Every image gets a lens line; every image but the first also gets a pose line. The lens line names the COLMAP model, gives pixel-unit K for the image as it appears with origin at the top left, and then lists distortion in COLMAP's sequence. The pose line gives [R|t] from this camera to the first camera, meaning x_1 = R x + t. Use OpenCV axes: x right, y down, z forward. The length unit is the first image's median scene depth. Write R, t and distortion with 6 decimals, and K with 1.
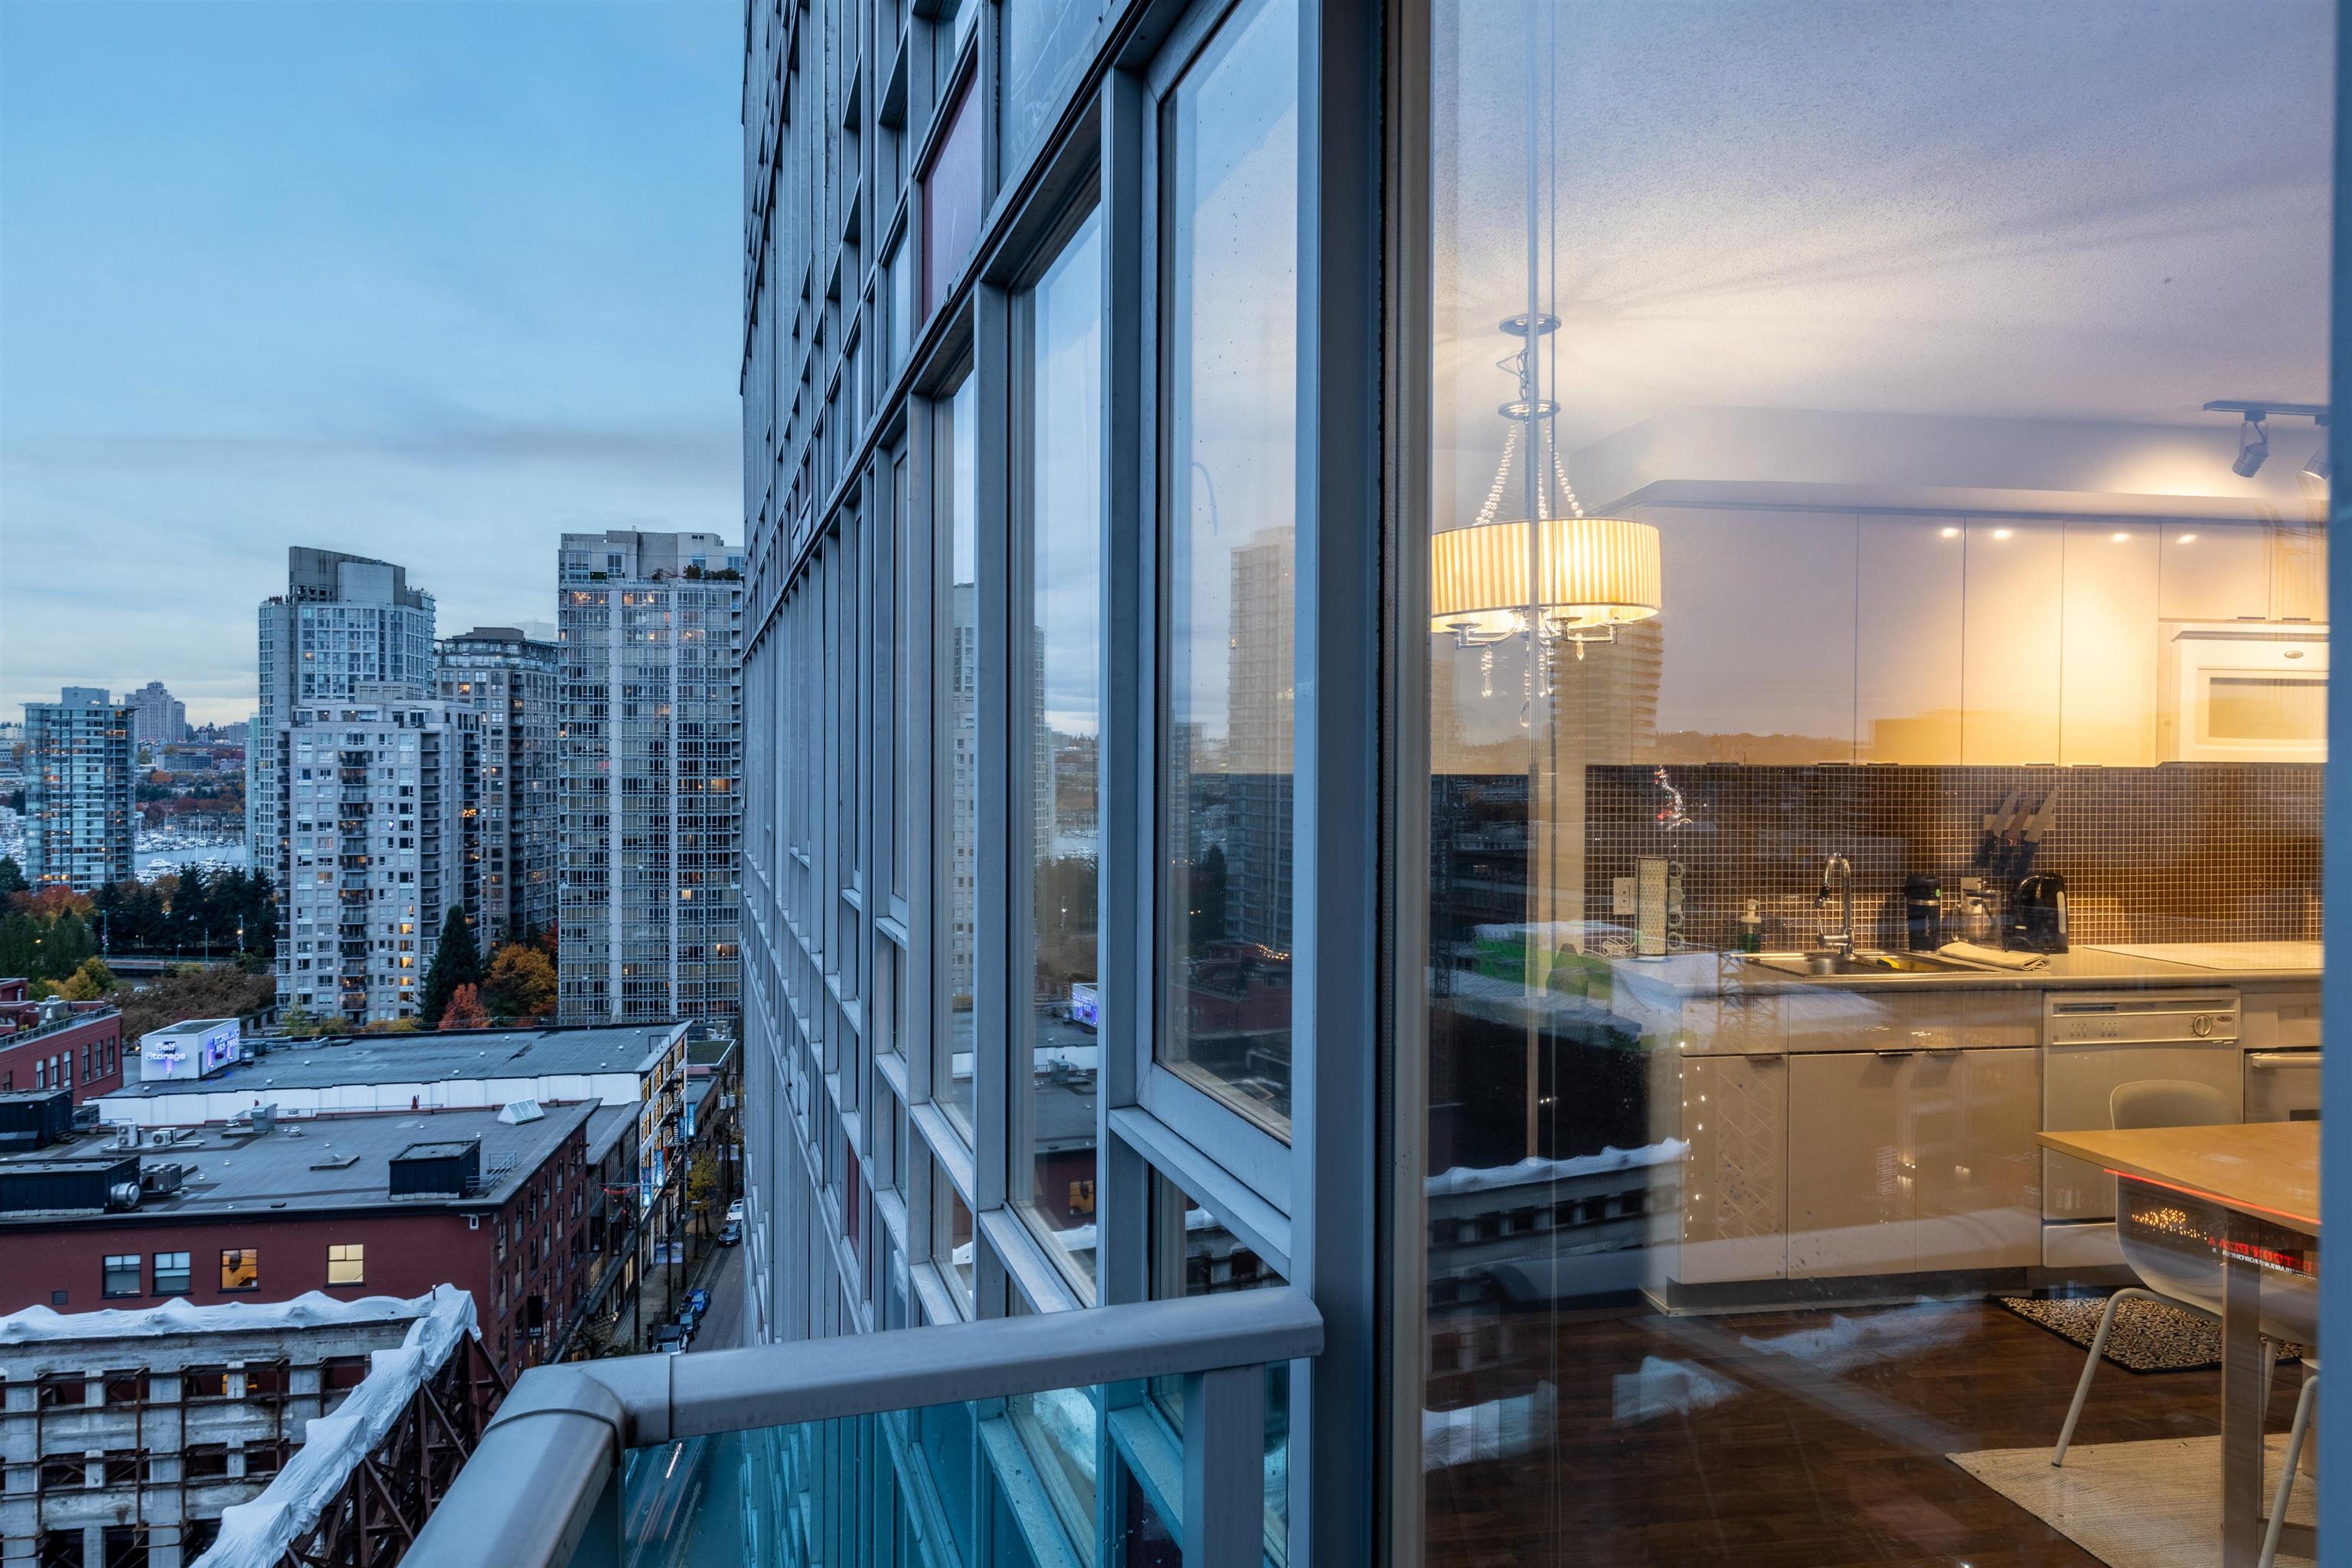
lens RADIAL K [[1515.8, 0, 1167.1], [0, 1515.8, 778.1], [0, 0, 1]] dist [0.002287, -0.000855]
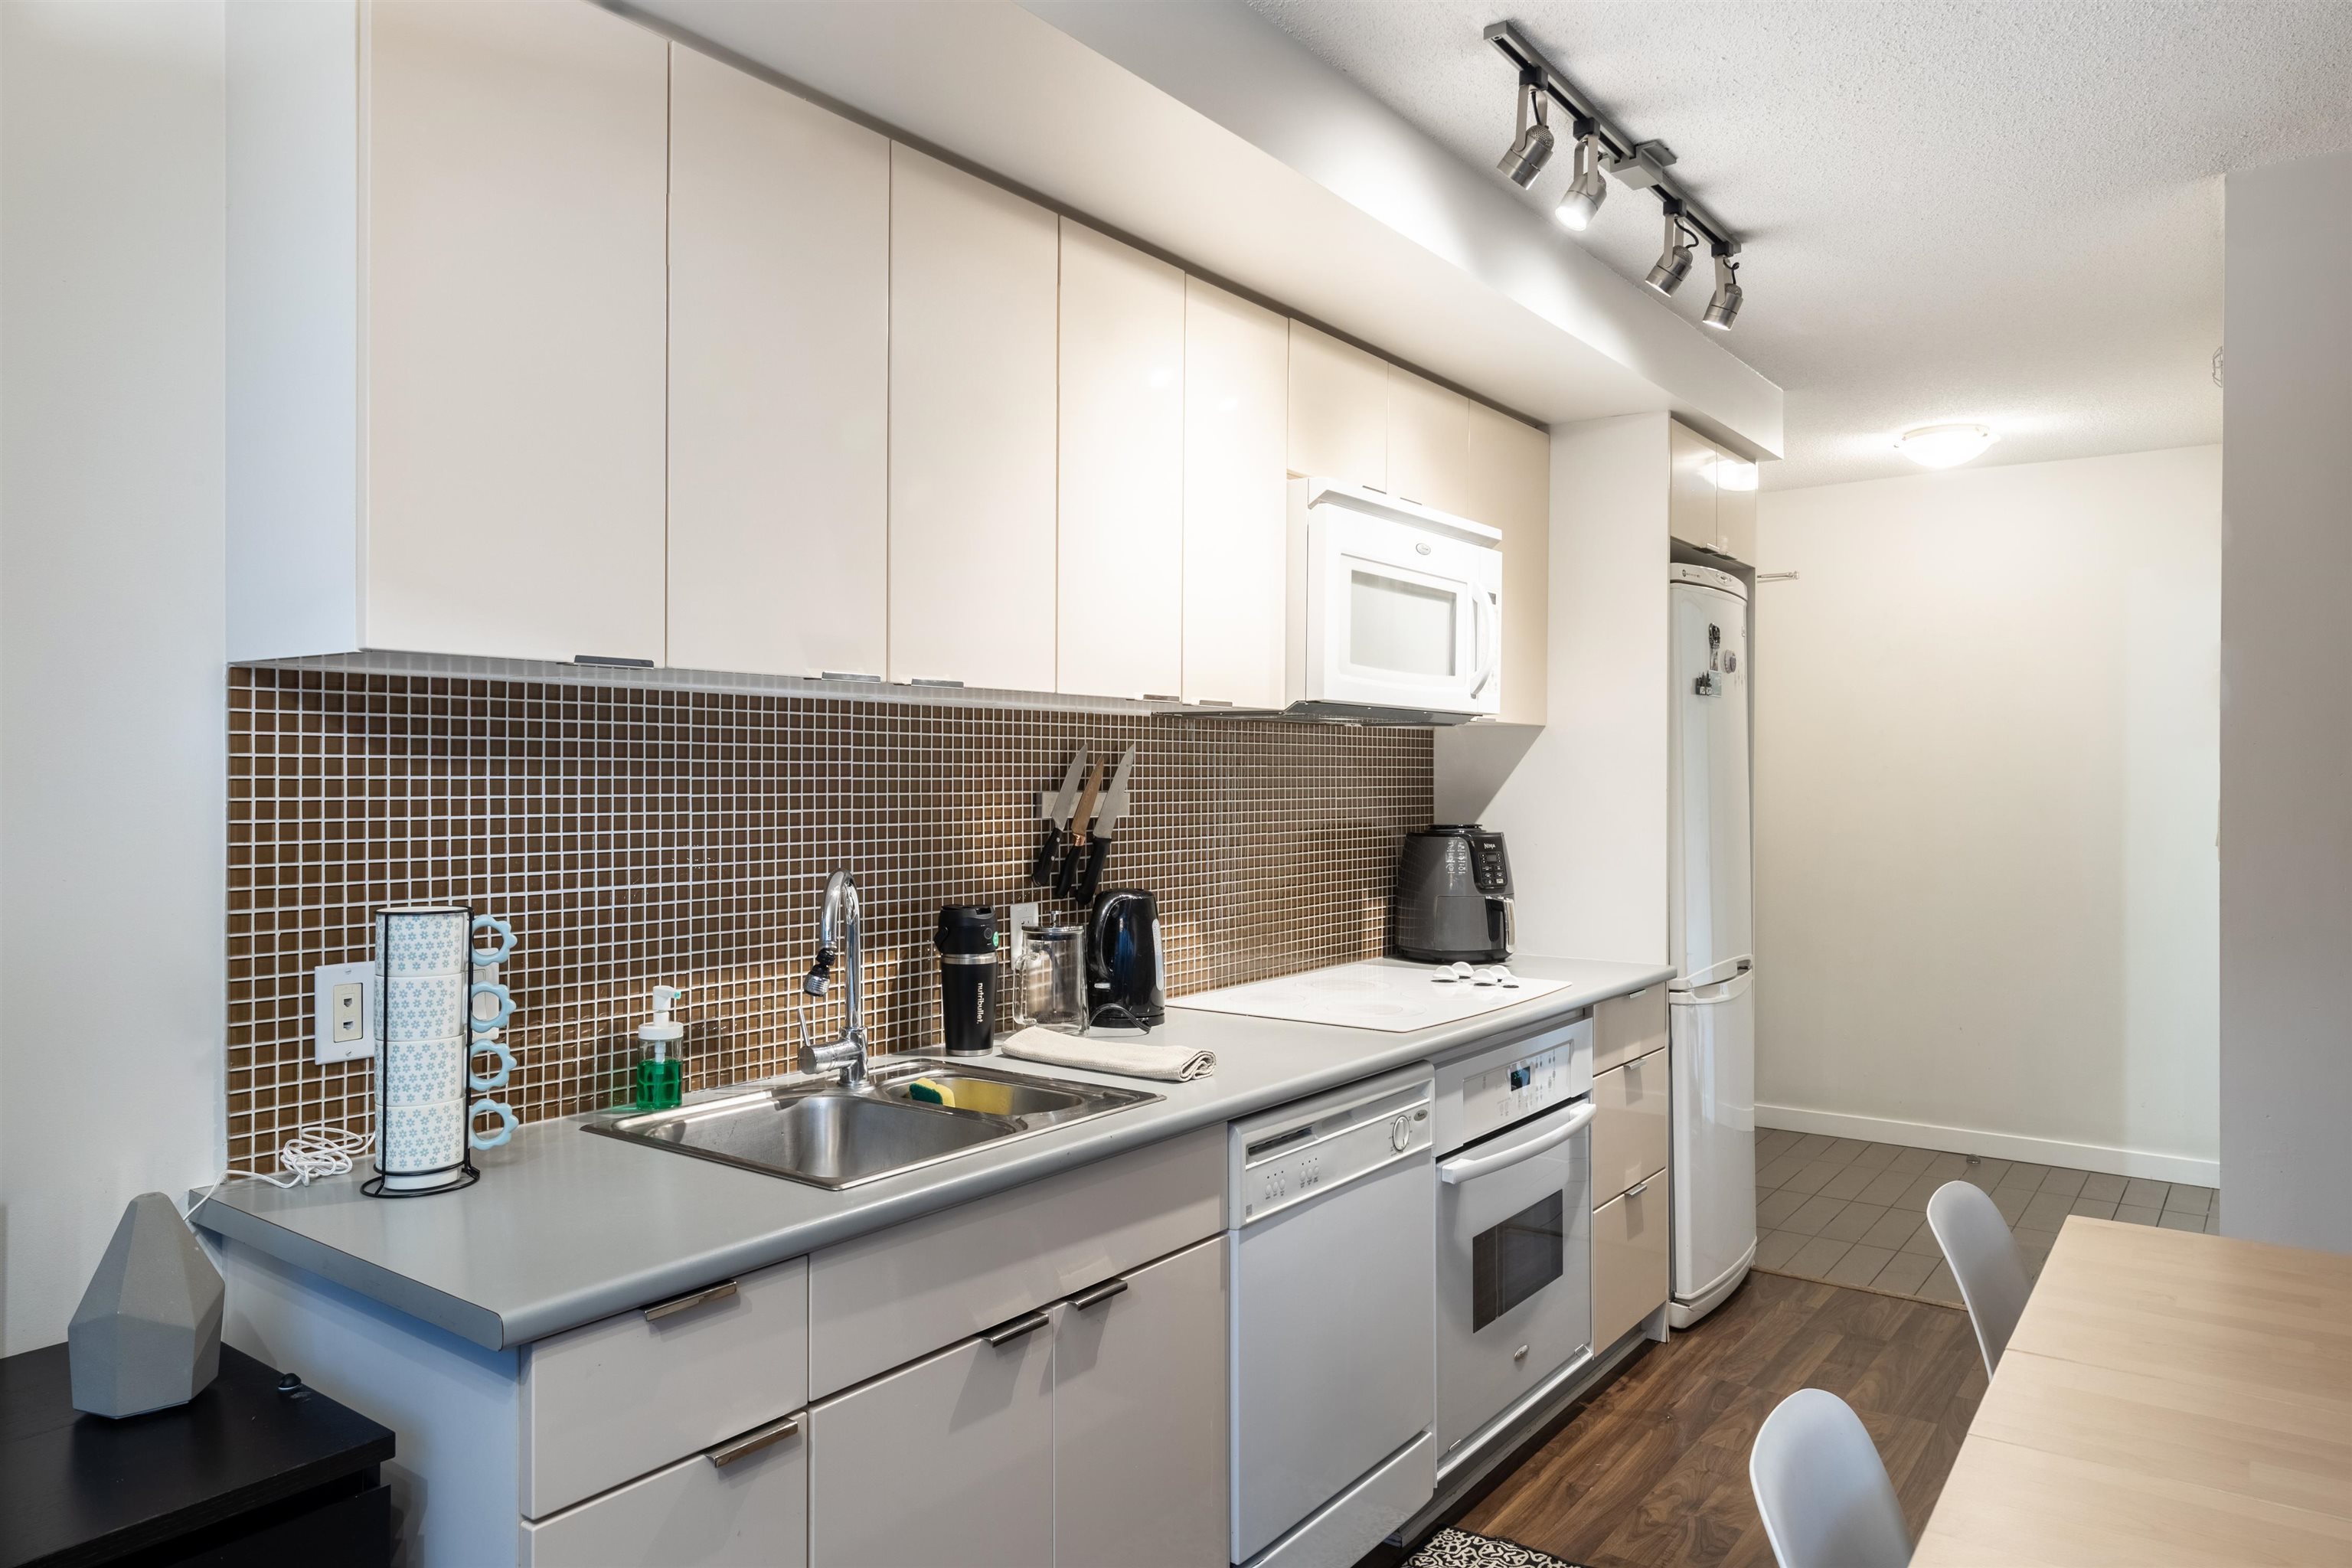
lens RADIAL K [[1515.8, 0, 1172.6], [0, 1515.8, 778.6], [0, 0, 1]] dist [0.002287, -0.000855]
pose [[0.718551, -0.004216, 0.695461, 0.185246], [0.010849, 0.999928, -0.005147, 0.023175], [-0.695390, 0.011243, 0.718545, 0.578935]]
